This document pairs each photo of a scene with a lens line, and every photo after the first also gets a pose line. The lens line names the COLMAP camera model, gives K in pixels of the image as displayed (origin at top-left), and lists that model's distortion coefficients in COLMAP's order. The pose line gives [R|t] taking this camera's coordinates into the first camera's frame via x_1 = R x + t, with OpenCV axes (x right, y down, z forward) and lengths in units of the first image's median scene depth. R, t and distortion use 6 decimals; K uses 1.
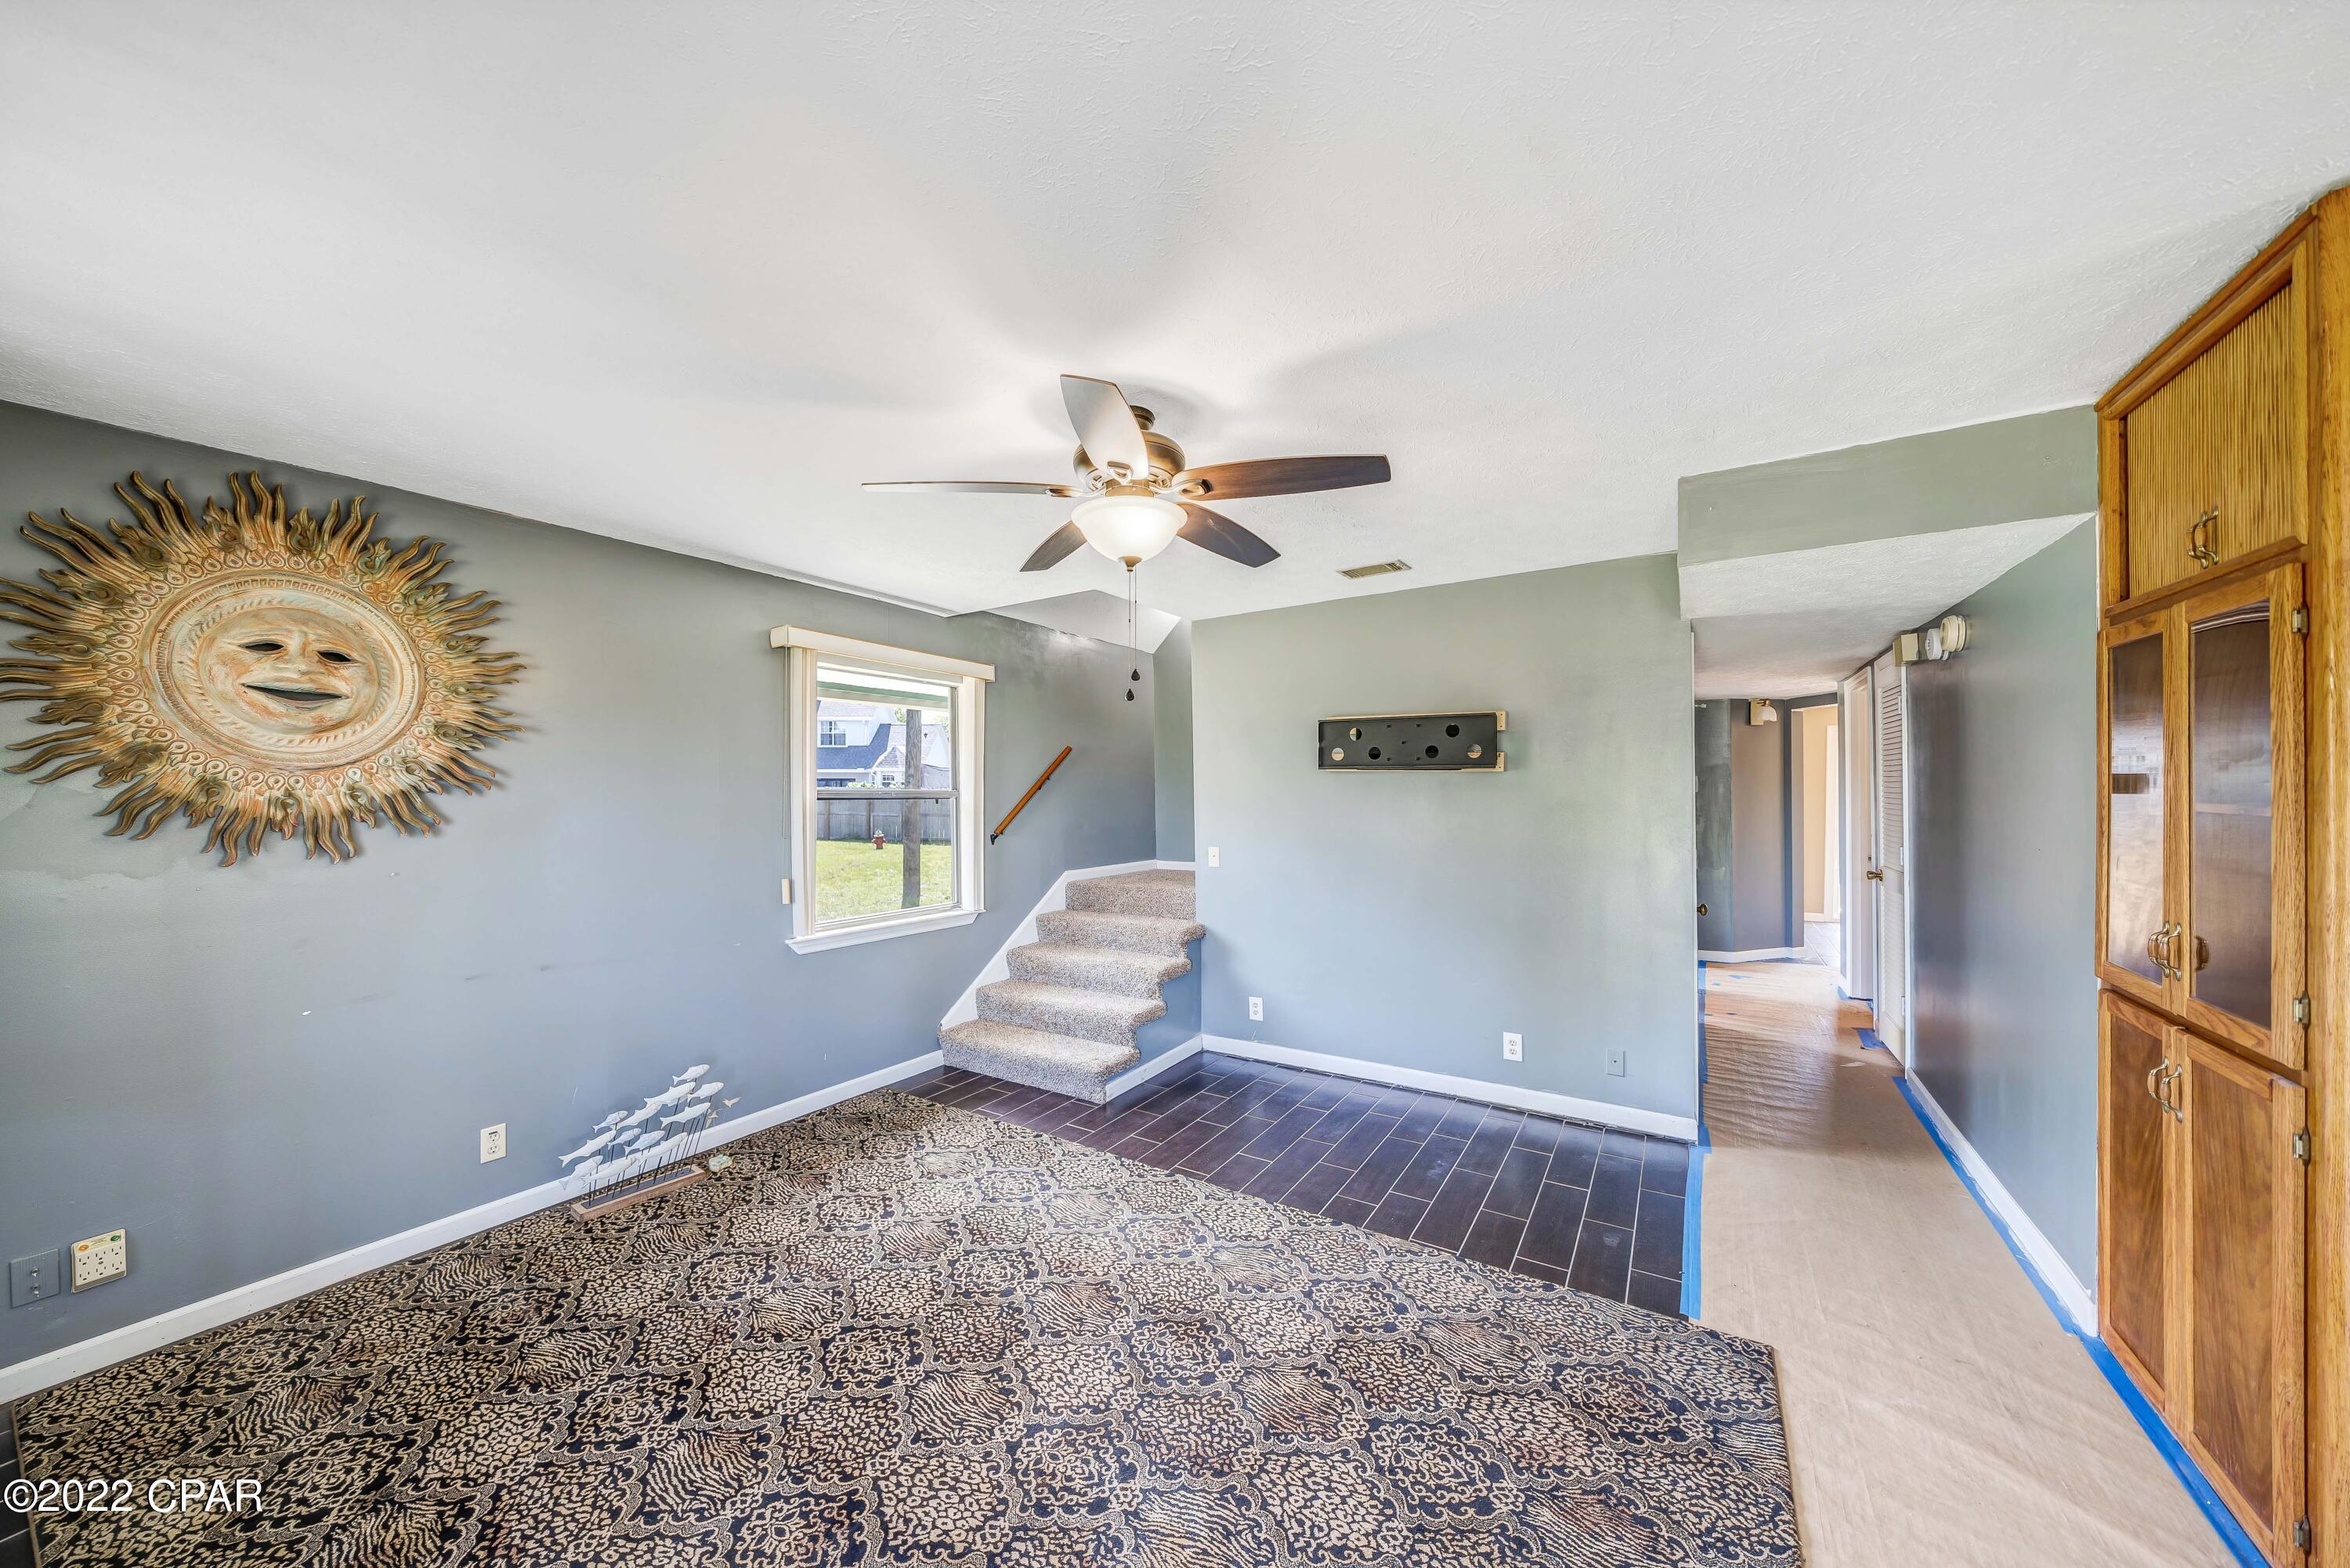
lens RADIAL K [[844.7, 0, 1171.6], [0, 844.7, 789.8], [0, 0, 1]] dist [-0.002135, 0.000016]
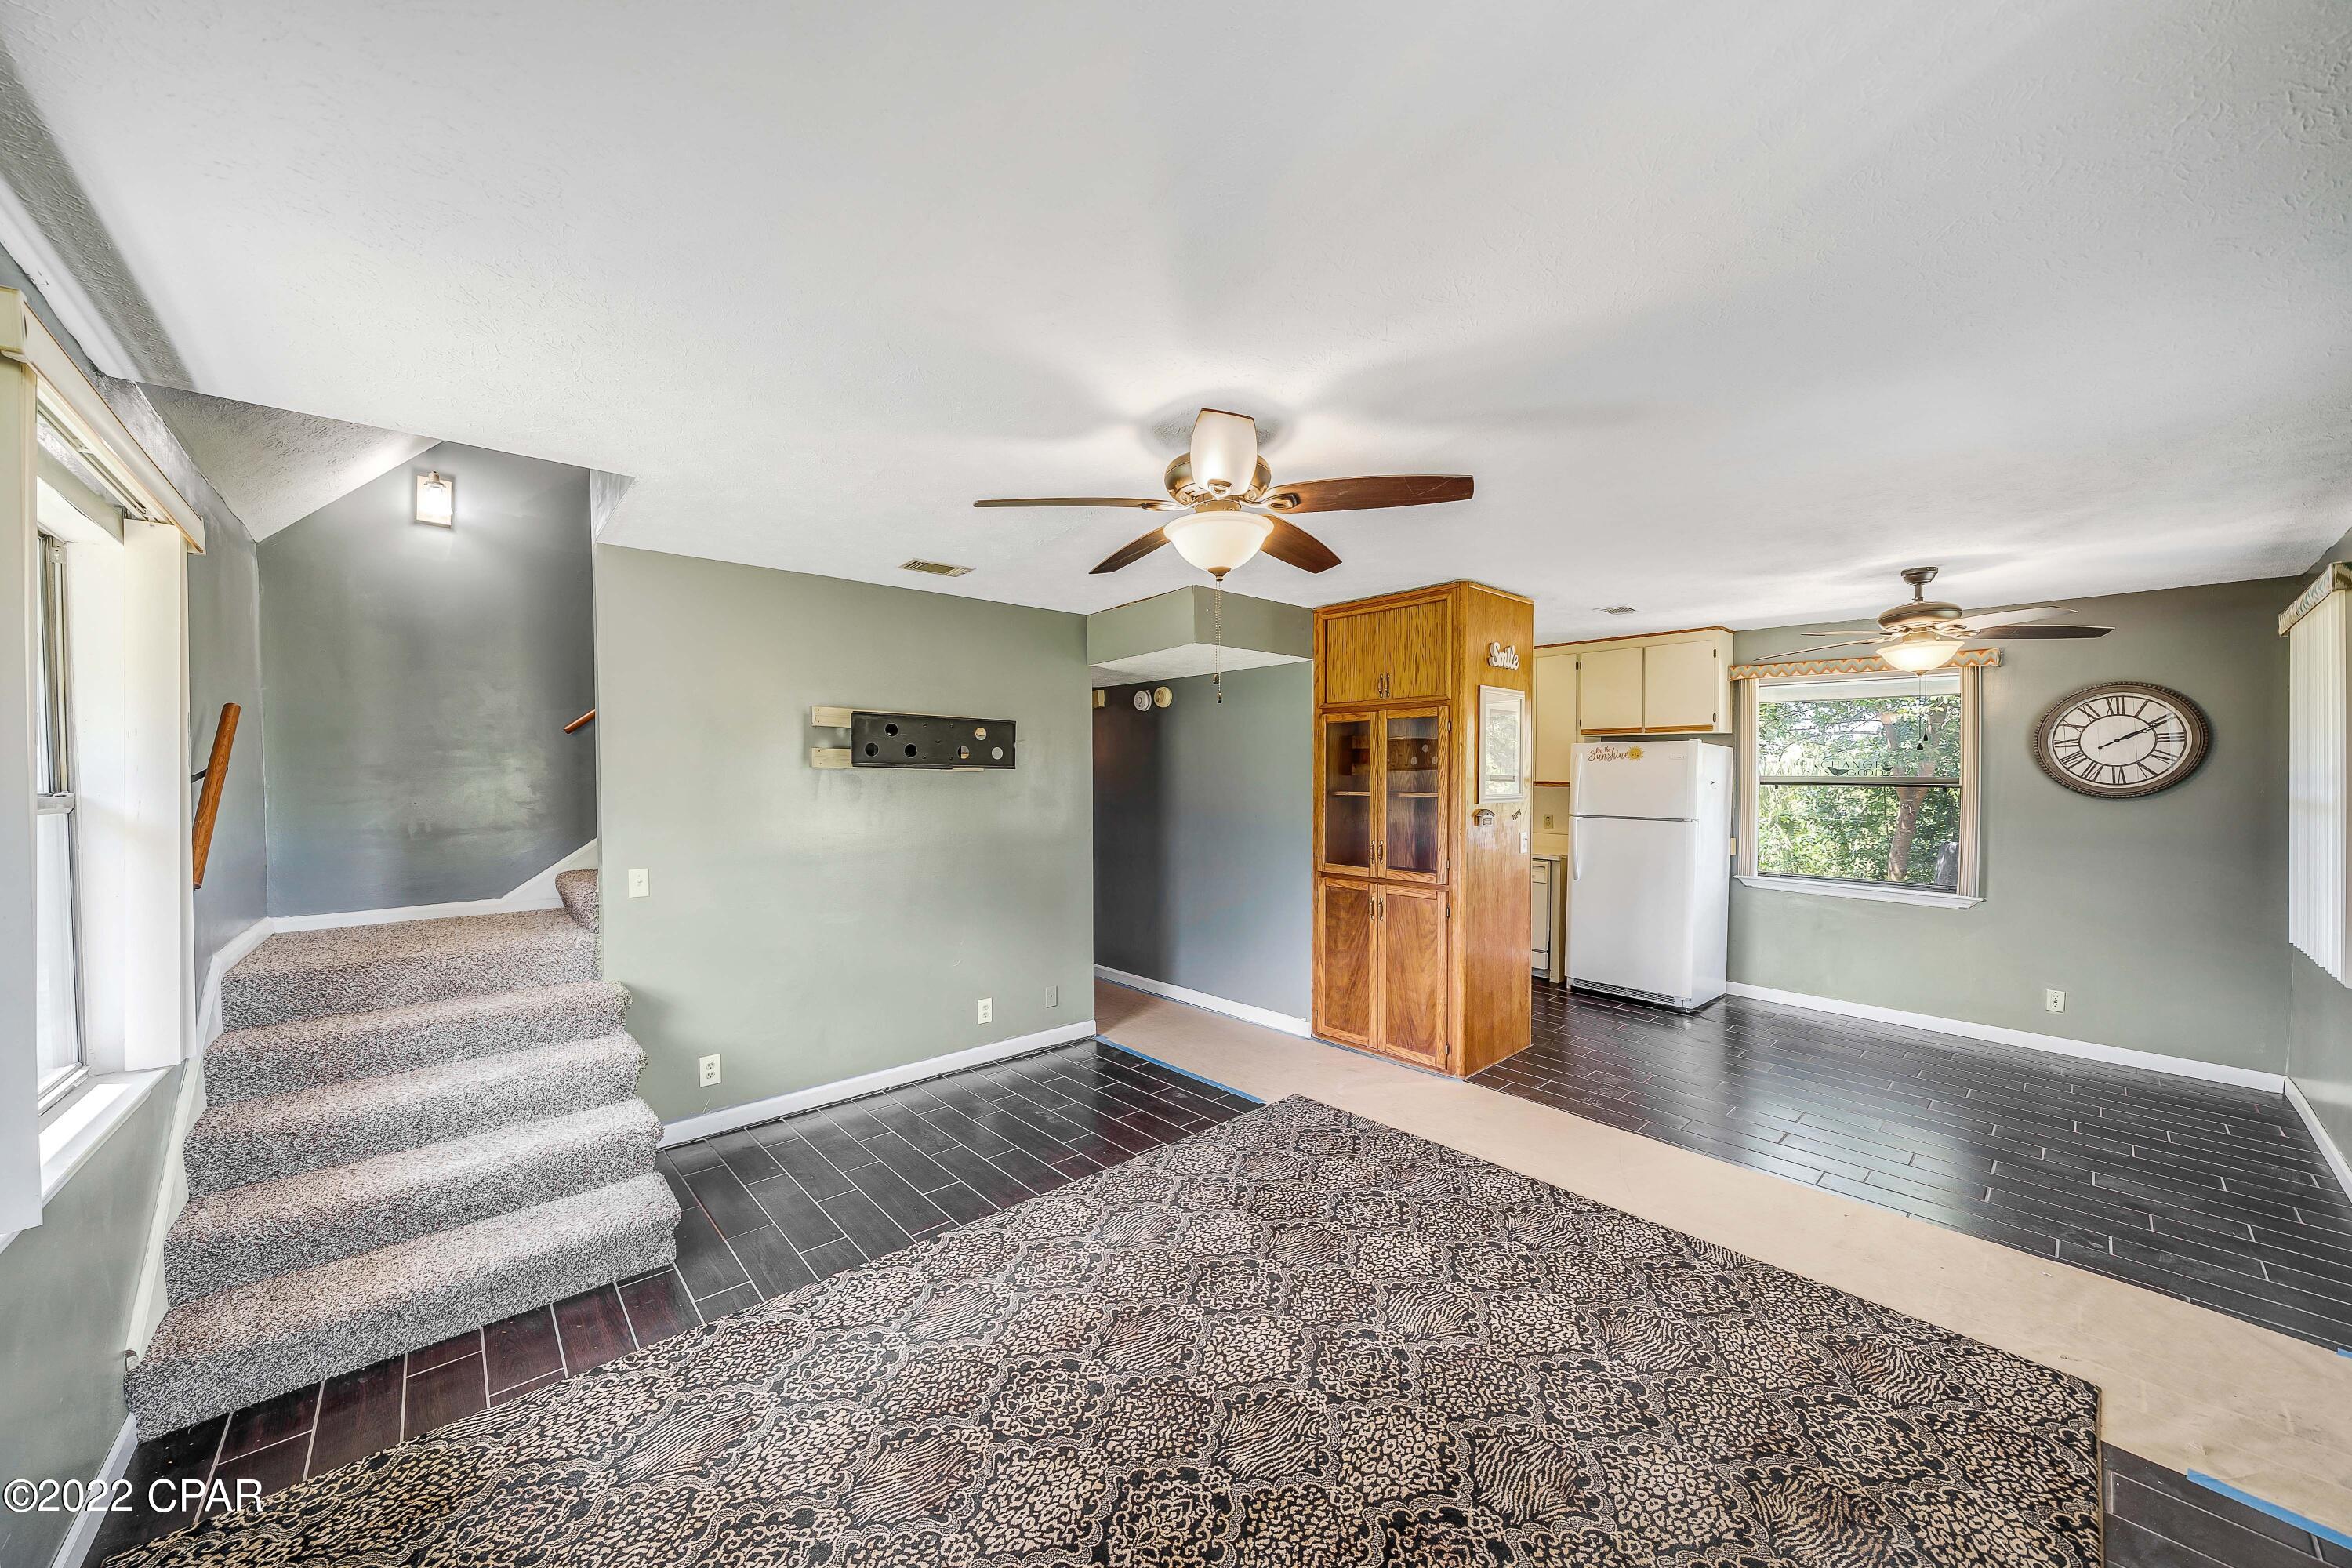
lens RADIAL K [[835.8, 0, 1185.5], [0, 835.8, 794.2], [0, 0, 1]] dist [0.018933, 0.000017]
pose [[0.250536, -0.011557, 0.968038, -0.730396], [0.001692, 0.999932, 0.011500, -0.003055], [-0.968106, -0.001243, 0.250538, 0.525832]]
